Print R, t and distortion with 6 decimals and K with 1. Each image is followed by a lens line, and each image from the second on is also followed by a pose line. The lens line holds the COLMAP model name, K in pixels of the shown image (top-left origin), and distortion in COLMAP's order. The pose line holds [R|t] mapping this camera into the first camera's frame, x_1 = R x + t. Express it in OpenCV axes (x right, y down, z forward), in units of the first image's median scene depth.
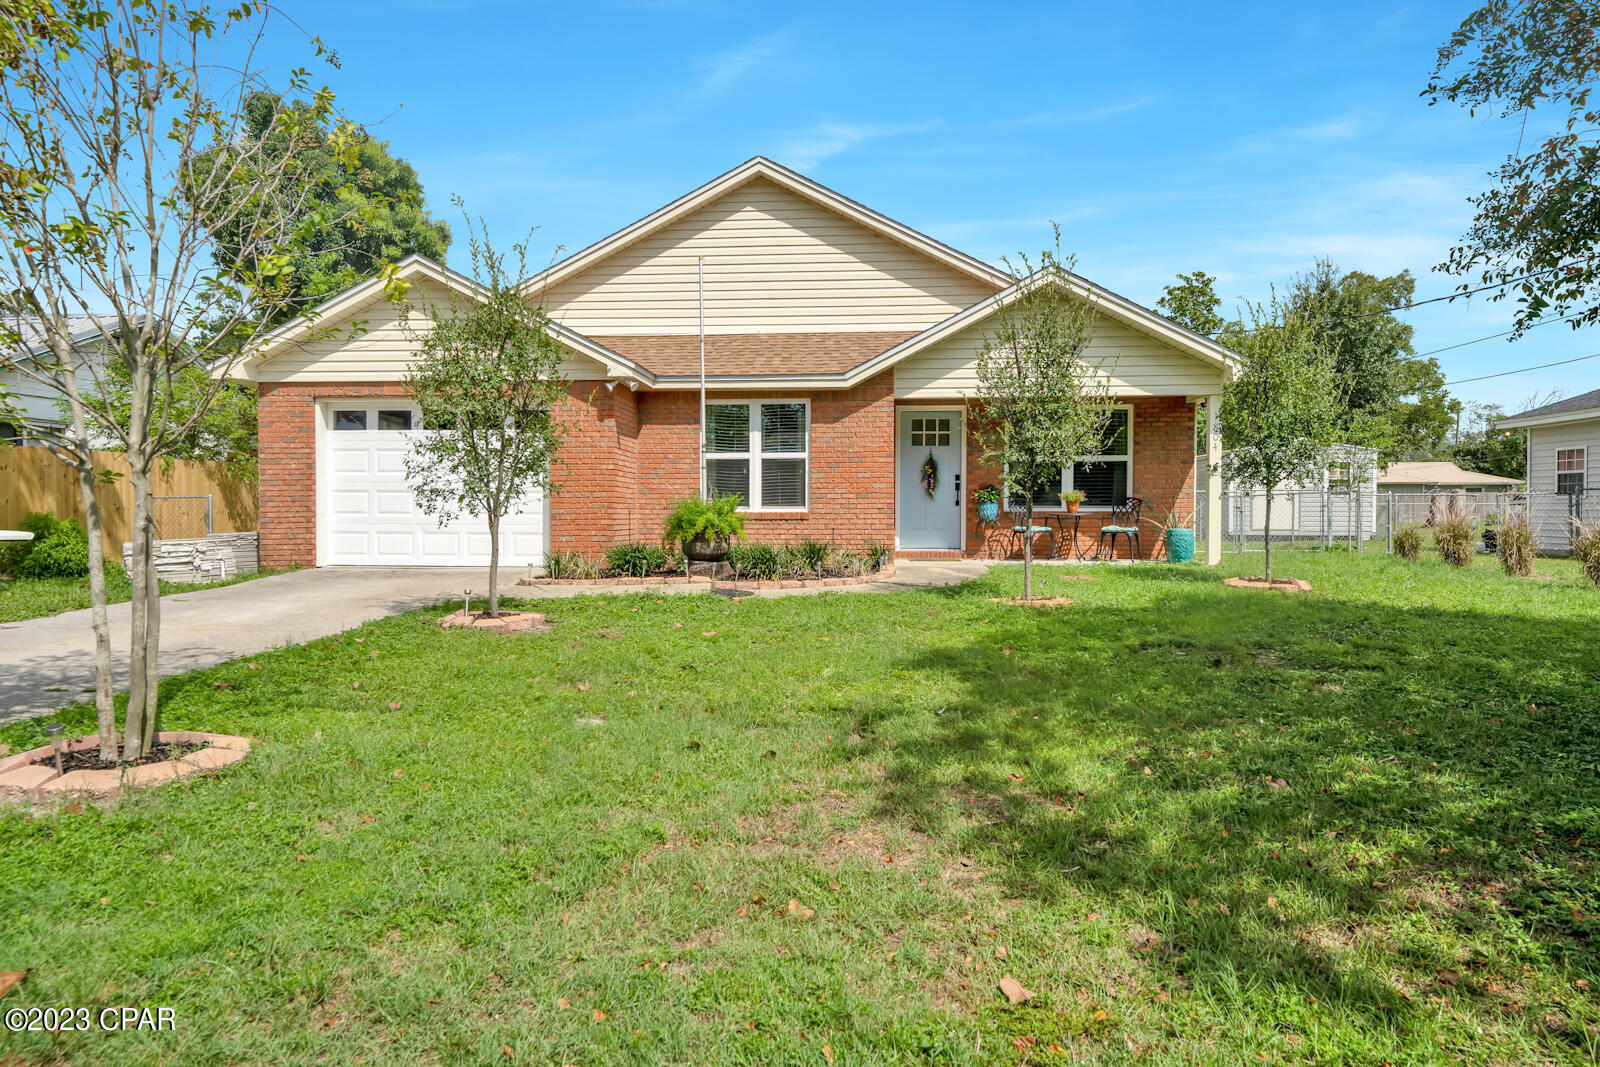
lens RADIAL K [[1054.9, 0, 800.0], [0, 1054.9, 533.5], [0, 0, 1]] dist [0.022644, 0.000416]
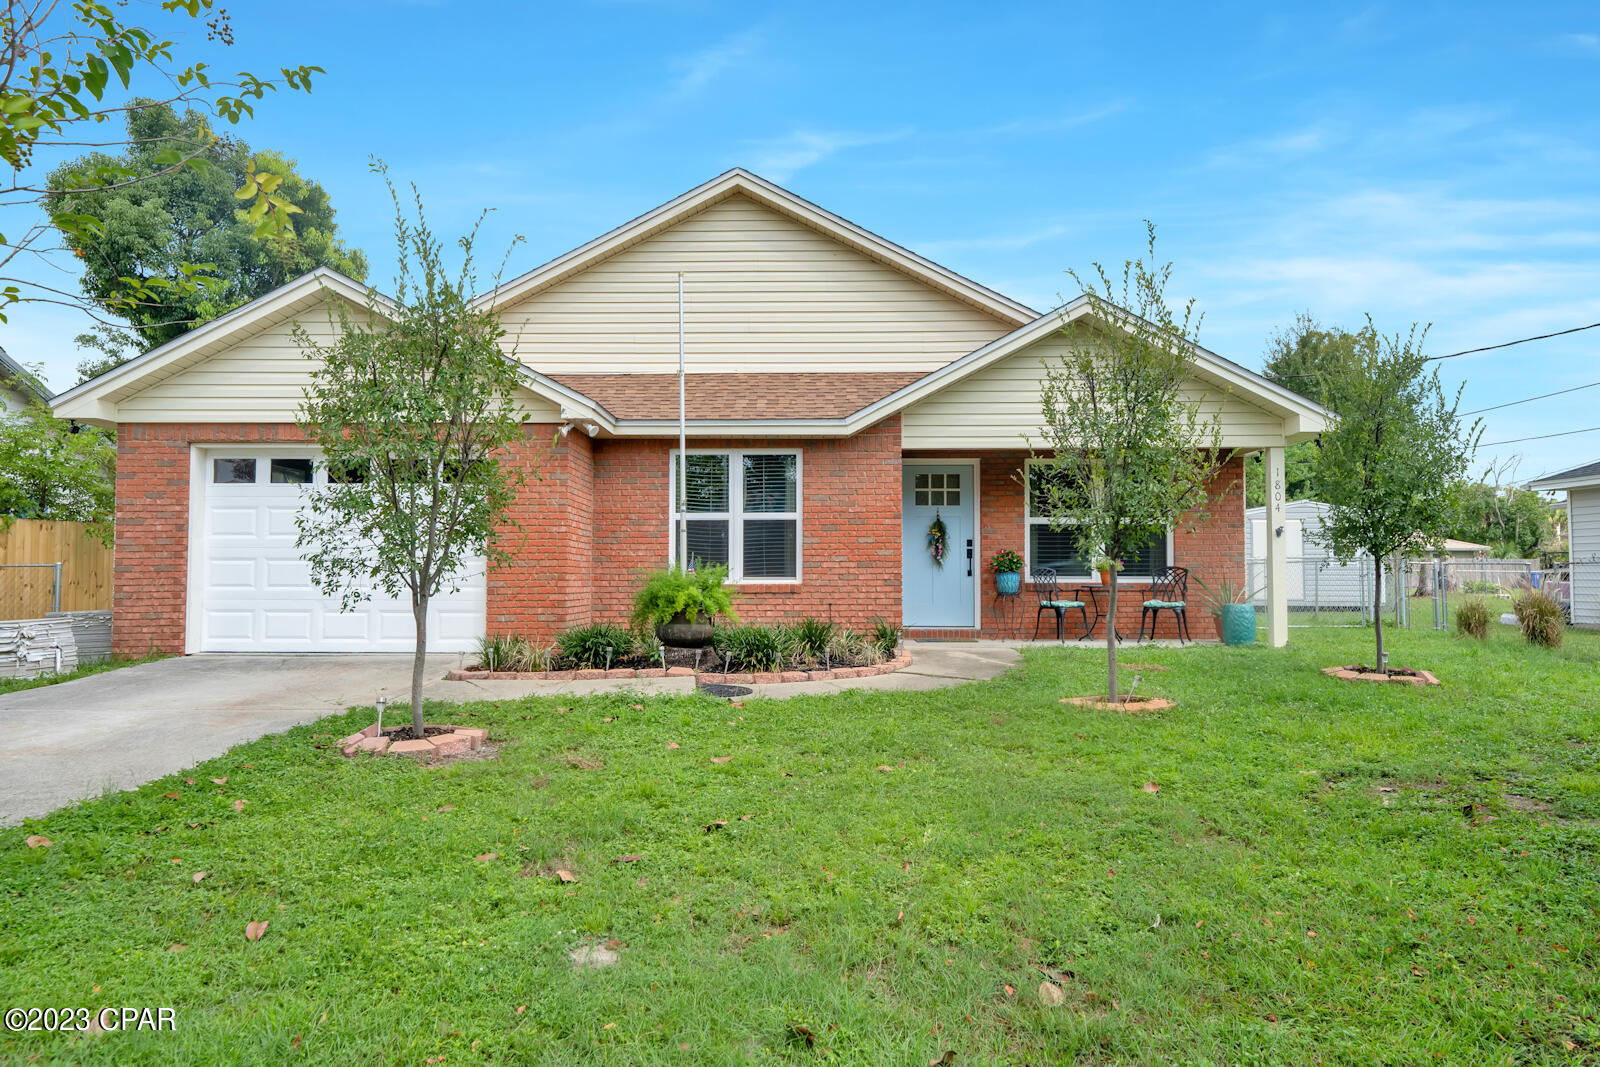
lens RADIAL K [[1112.7, 0, 800.0], [0, 1112.7, 533.5], [0, 0, 1]] dist [0.024425, -0.000626]
pose [[0.998416, 0.002355, 0.056213, -0.044867], [0.000993, 0.998230, -0.059464, -0.008635], [-0.056253, 0.059426, 0.996646, 0.134960]]
